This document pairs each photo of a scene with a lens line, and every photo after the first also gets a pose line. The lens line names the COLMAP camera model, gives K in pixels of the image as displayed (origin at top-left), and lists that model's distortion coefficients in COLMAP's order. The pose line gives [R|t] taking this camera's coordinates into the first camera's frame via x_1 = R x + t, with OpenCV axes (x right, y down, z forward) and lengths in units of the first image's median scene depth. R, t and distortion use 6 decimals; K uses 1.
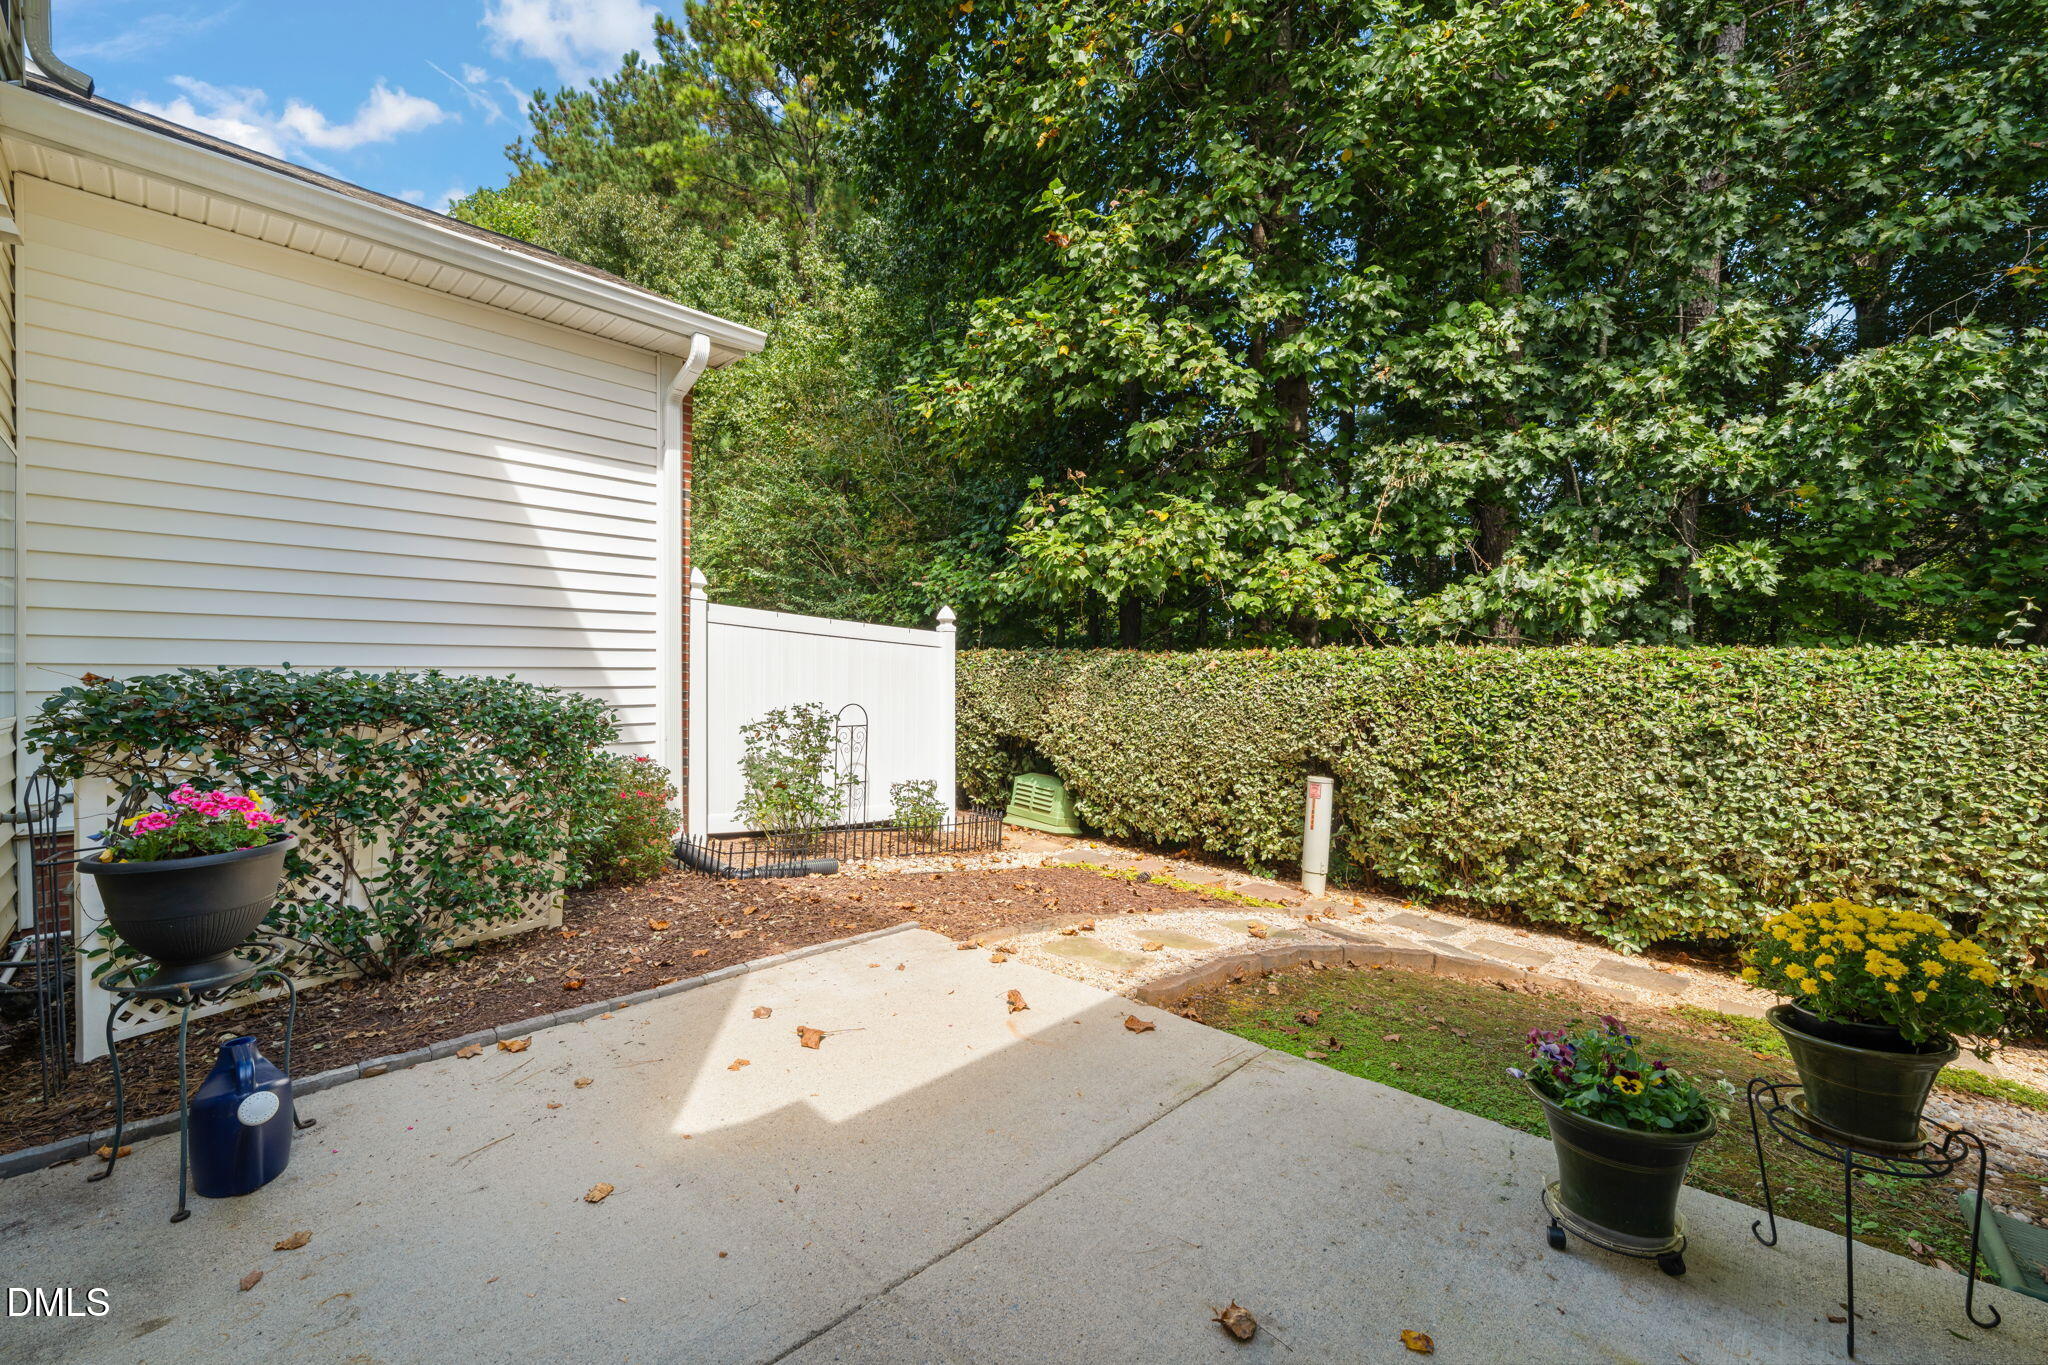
lens RADIAL K [[796.6, 0, 1065.5], [0, 796.6, 679.1], [0, 0, 1]] dist [-0.004846, 0.000277]
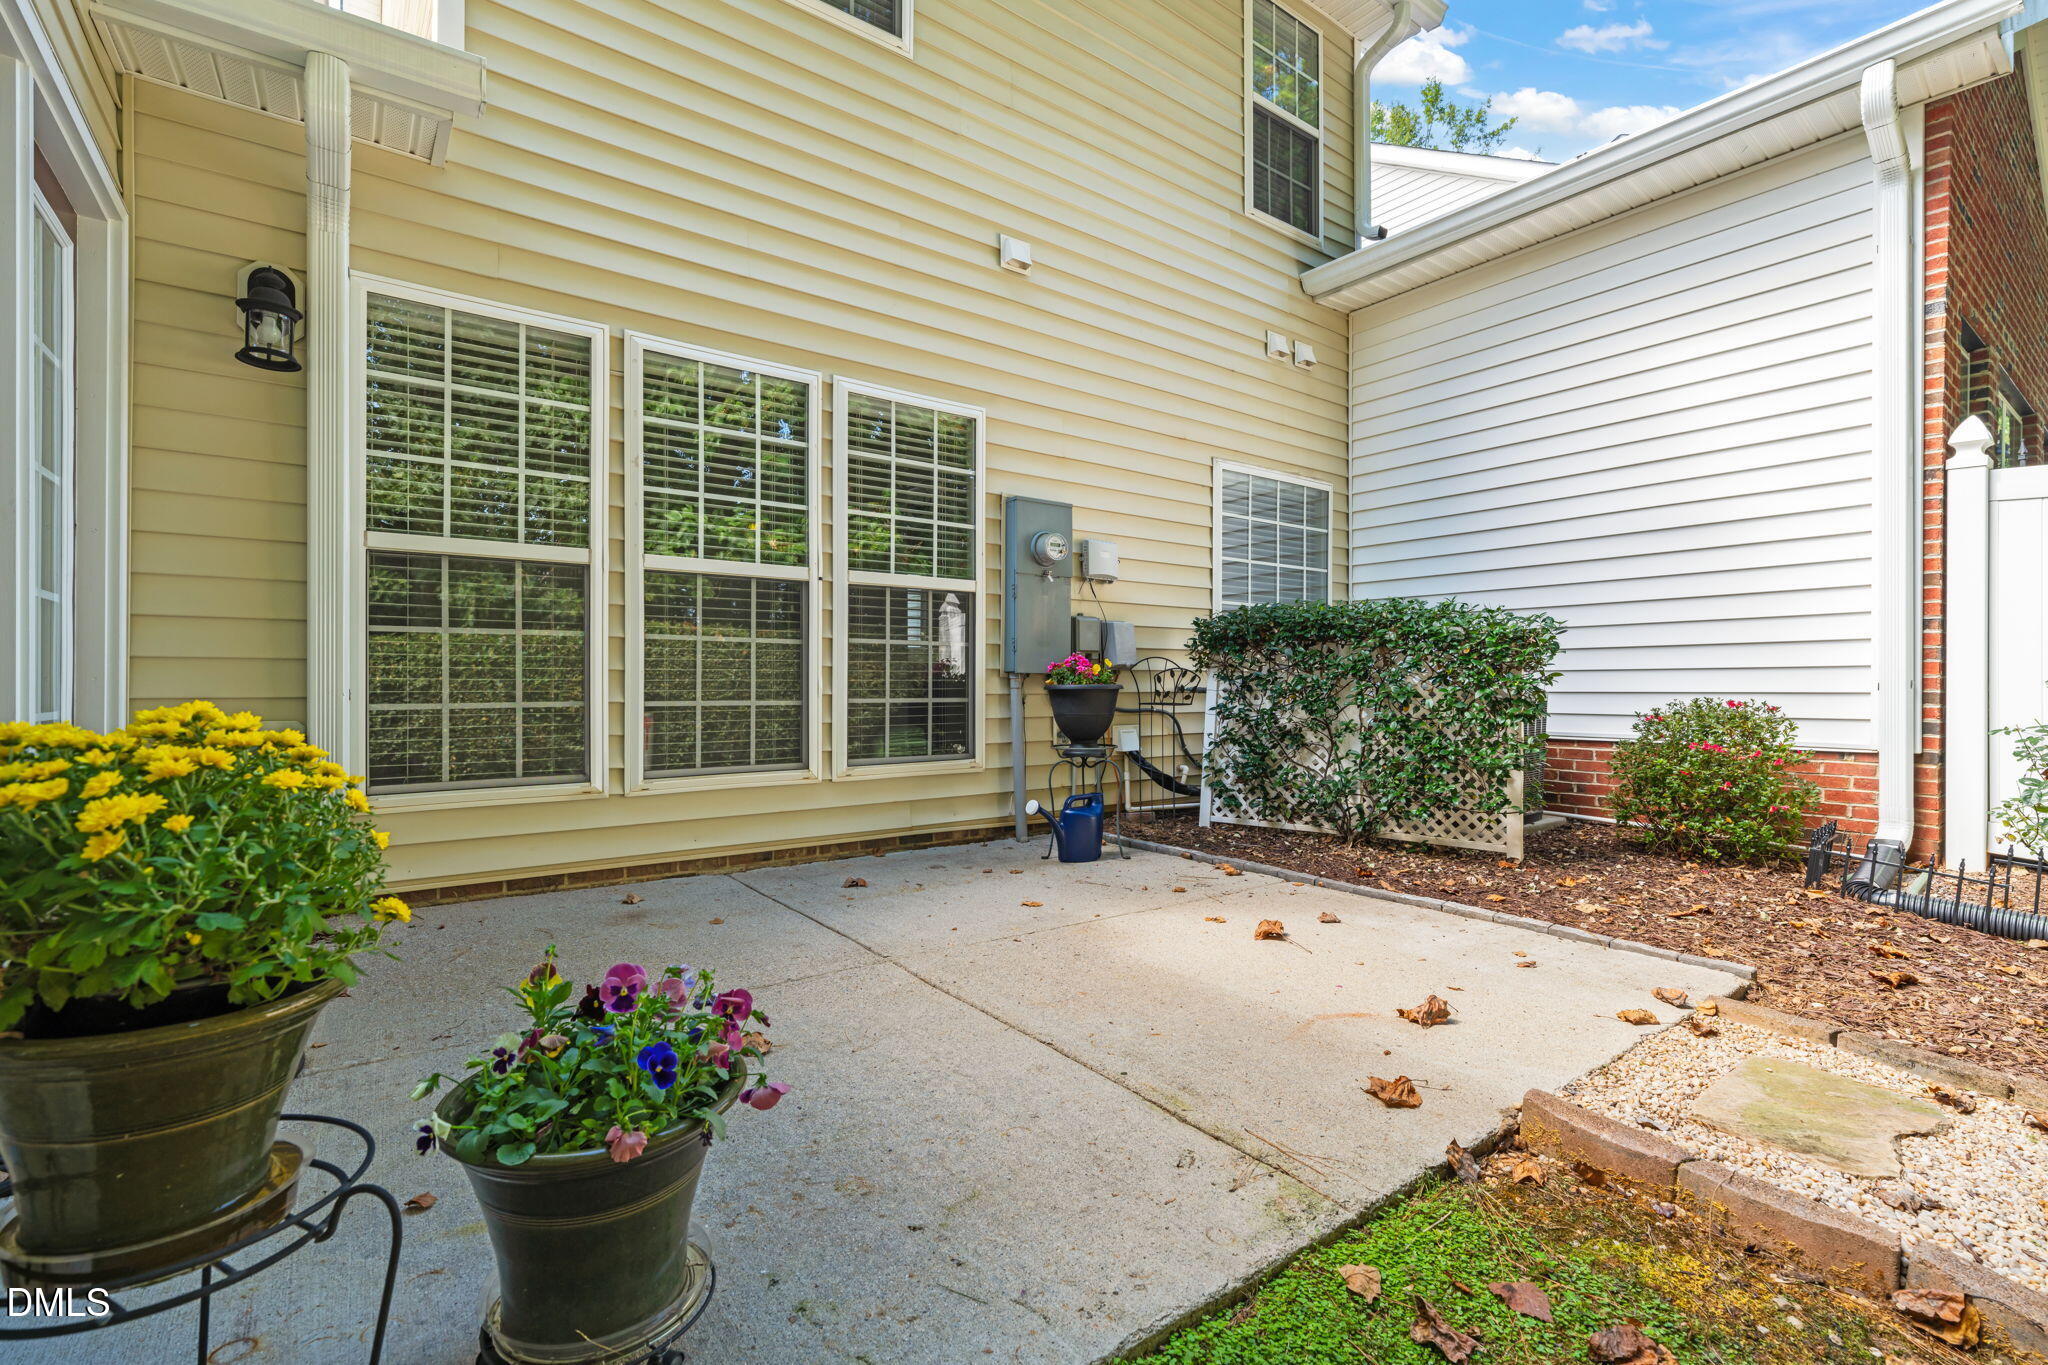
lens RADIAL K [[913.9, 0, 1028.0], [0, 913.9, 672.5], [0, 0, 1]] dist [0.004886, -0.001251]
pose [[-0.167734, -0.009915, -0.985782, 0.564429], [-0.005376, 0.999944, -0.009143, 0.107149], [0.985818, 0.003766, -0.167778, 0.624931]]
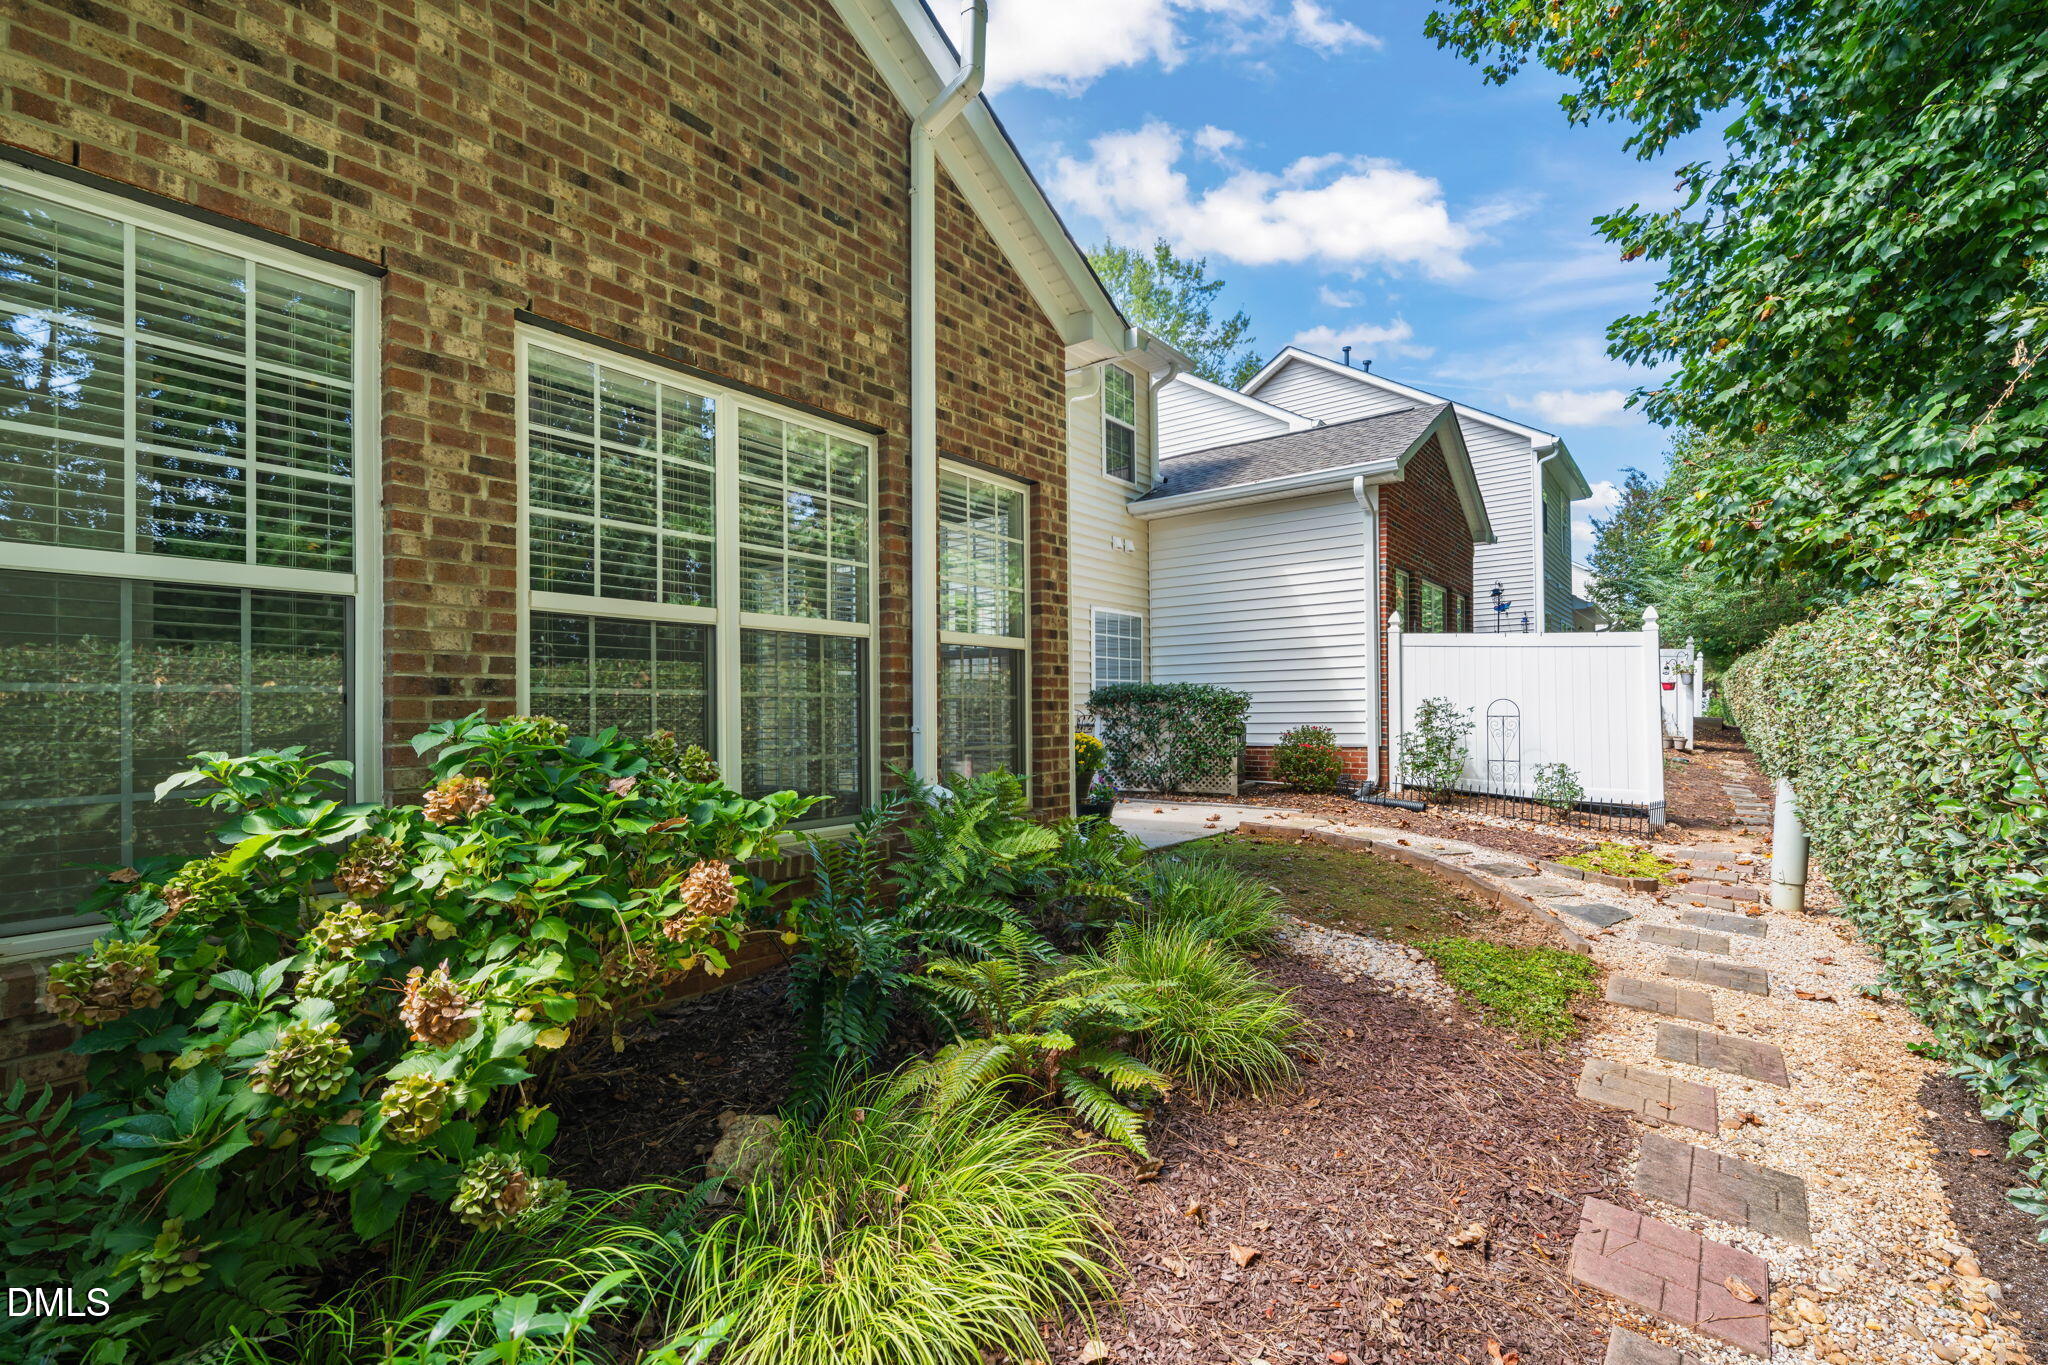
lens RADIAL K [[913.9, 0, 1027.0], [0, 913.9, 698.4], [0, 0, 1]] dist [0.004886, -0.001251]
pose [[0.106070, -0.018820, -0.994181, 1.928256], [0.007982, 0.999805, -0.018075, 0.086210], [0.994327, -0.006018, 0.106199, 0.149993]]
